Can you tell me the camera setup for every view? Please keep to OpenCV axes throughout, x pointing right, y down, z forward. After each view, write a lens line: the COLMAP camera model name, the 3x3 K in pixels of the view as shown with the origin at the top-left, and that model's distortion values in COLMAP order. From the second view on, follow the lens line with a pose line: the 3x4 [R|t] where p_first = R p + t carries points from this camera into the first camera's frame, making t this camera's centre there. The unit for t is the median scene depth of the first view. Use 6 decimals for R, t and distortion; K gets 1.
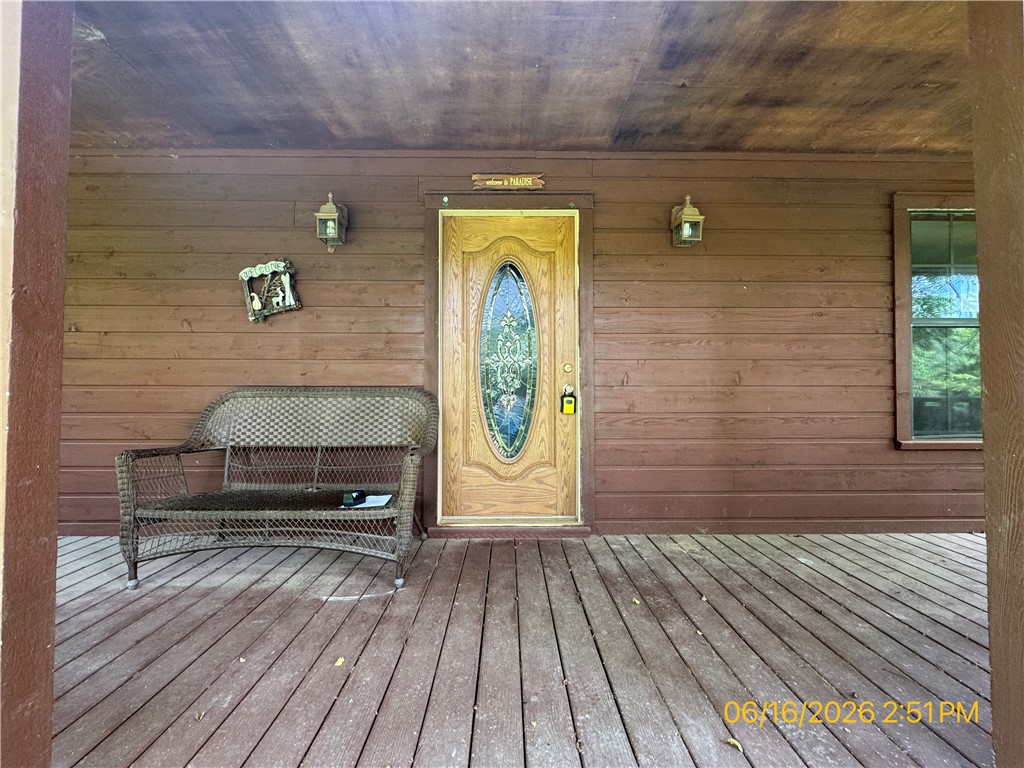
lens RADIAL K [[408.5, 0, 512.4], [0, 408.5, 384.0], [0, 0, 1]] dist [-0.005730, 0.000344]
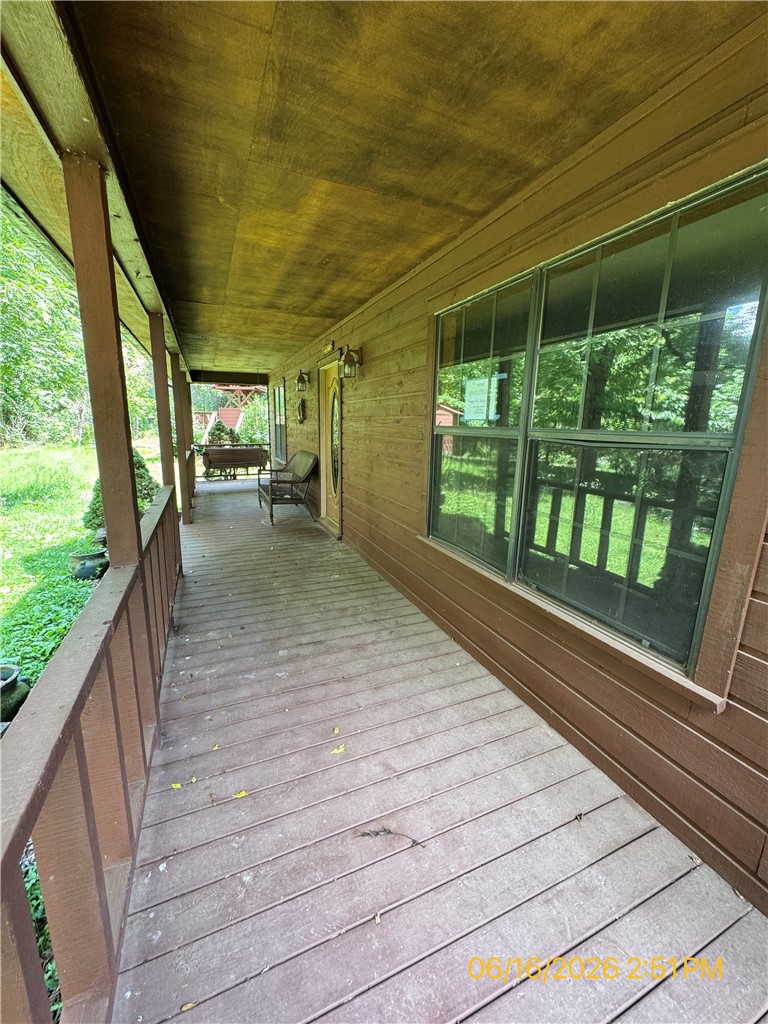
lens RADIAL K [[408.5, 0, 382.6], [0, 408.5, 509.2], [0, 0, 1]] dist [-0.005730, 0.000344]
pose [[0.382001, 0.198161, -0.902667, 1.986533], [0.004756, 0.976307, 0.216340, -0.187397], [0.924149, -0.086935, 0.372008, 0.488063]]
